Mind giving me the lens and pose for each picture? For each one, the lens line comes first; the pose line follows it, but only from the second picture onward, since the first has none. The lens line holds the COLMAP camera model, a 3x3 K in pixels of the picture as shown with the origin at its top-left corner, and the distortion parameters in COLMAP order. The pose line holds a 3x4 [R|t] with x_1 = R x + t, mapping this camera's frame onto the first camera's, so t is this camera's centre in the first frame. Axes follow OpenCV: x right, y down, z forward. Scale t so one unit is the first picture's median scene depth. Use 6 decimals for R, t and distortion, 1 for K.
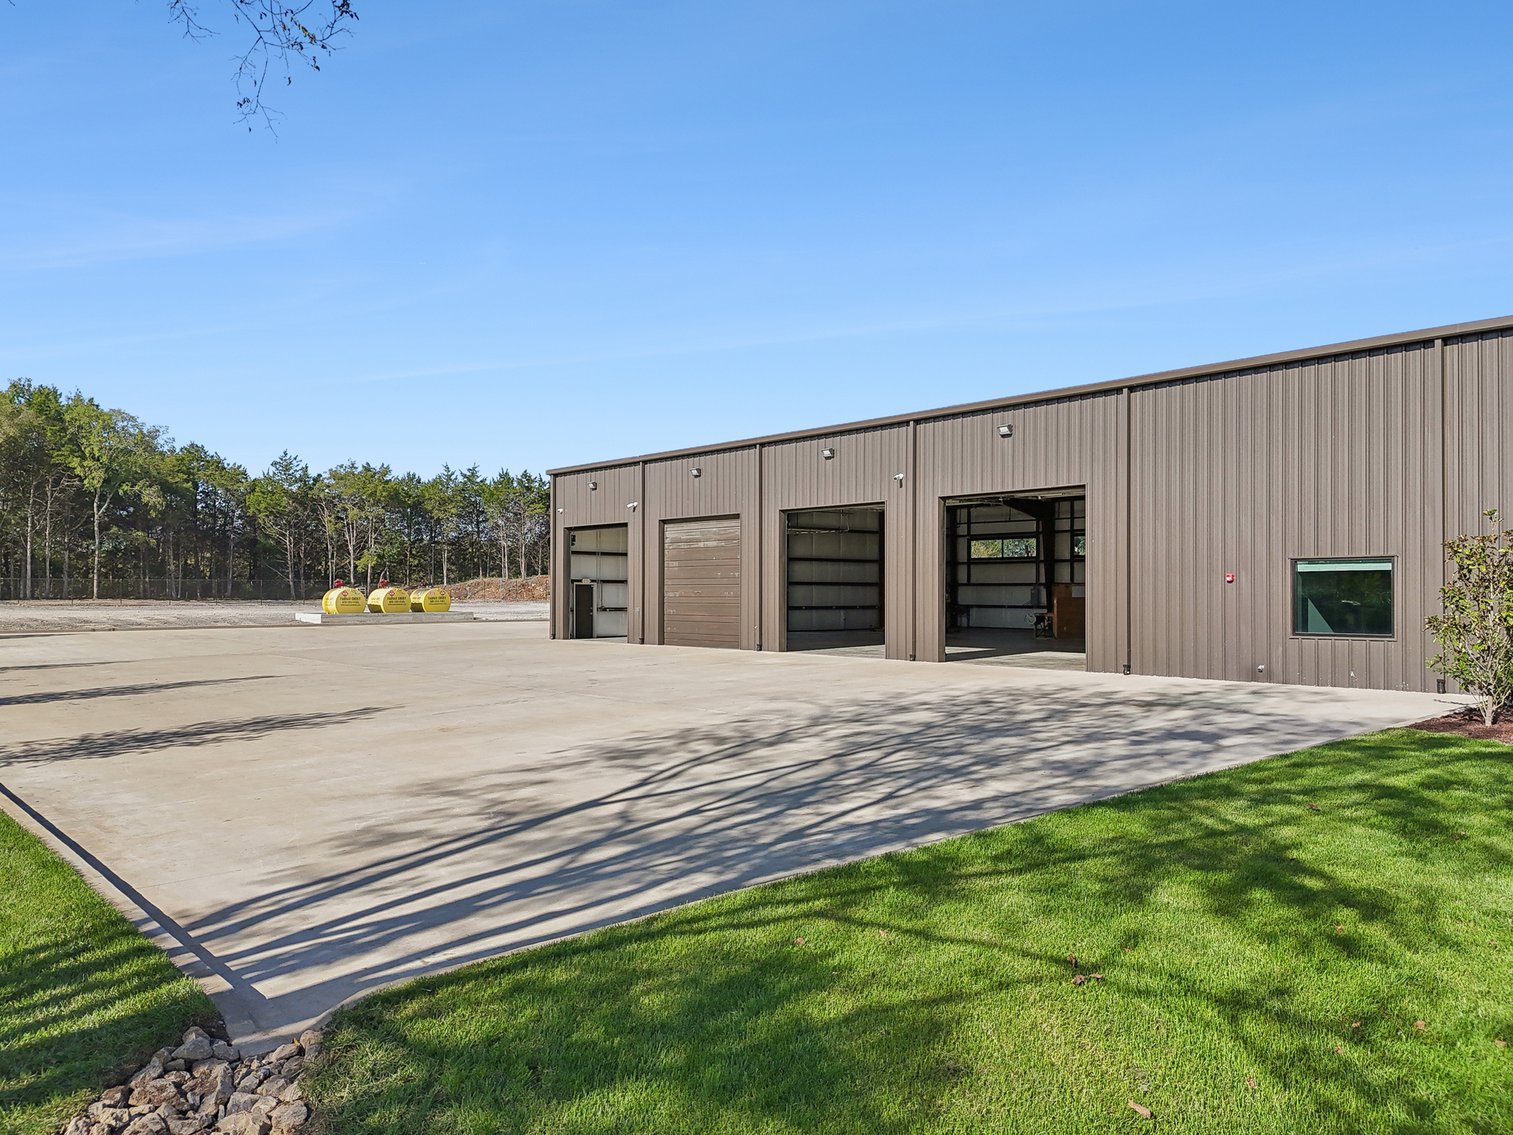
lens RADIAL K [[1135.0, 0, 743.4], [0, 1135.0, 559.1], [0, 0, 1]] dist [0.092834, -0.147560]
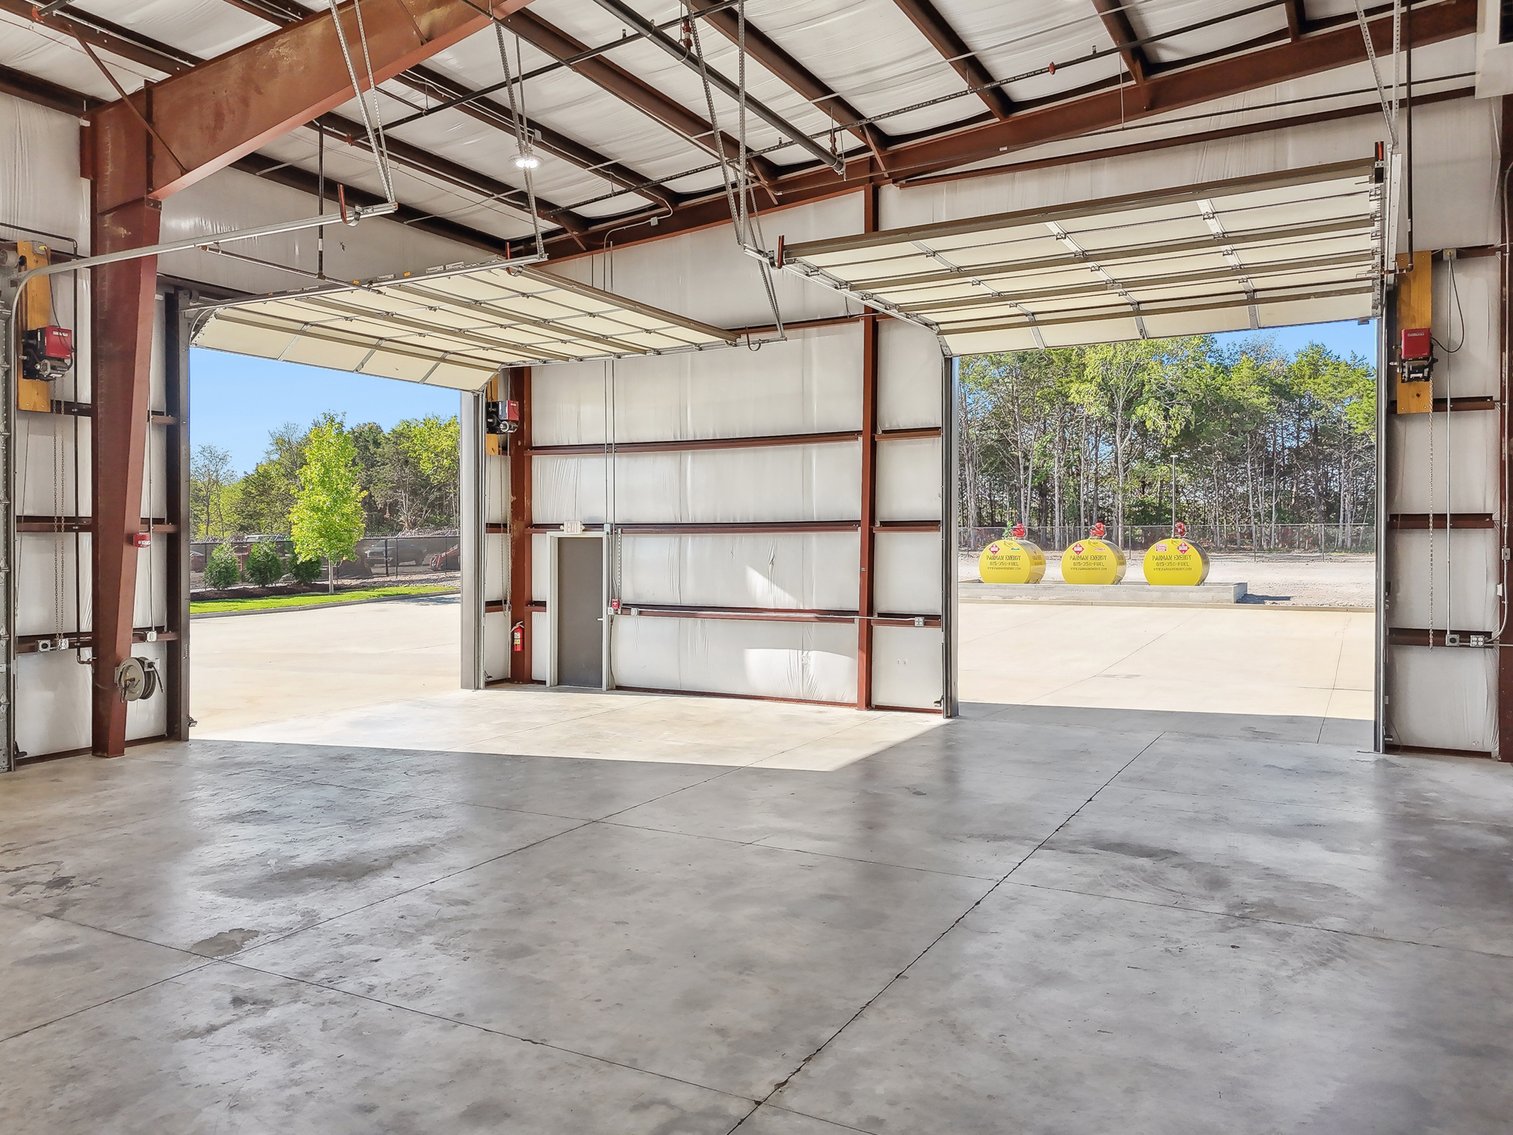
lens RADIAL K [[1135.0, 0, 743.4], [0, 1135.0, 559.1], [0, 0, 1]] dist [0.092834, -0.147560]
pose [[0.348206, 0.012274, -0.937338, 0.170788], [0.029481, 0.999276, 0.024037, 0.018009], [0.936954, -0.036004, 0.347592, 0.743793]]
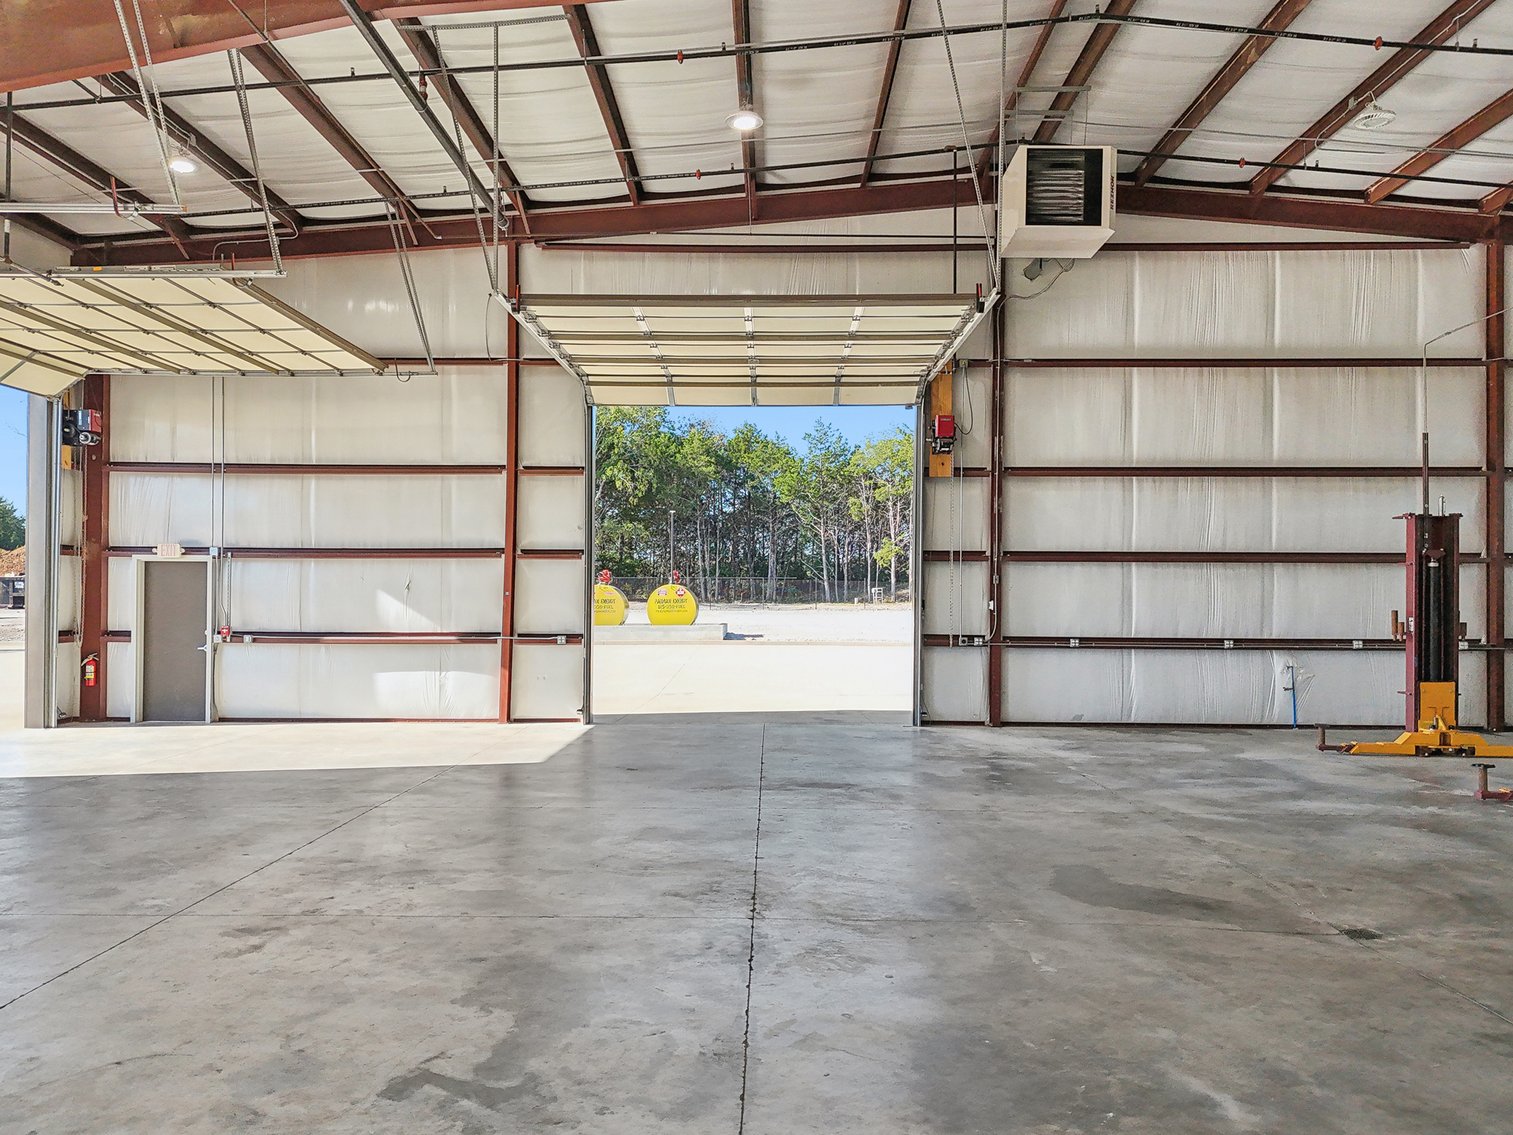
lens RADIAL K [[1153.2, 0, 759.3], [0, 1153.2, 609.0], [0, 0, 1]] dist [0.043793, -0.057298]
pose [[0.752841, 0.007357, -0.658161, 0.172389], [0.015026, 0.999485, 0.028360, 0.023694], [0.658031, -0.031240, 0.752343, 0.688884]]
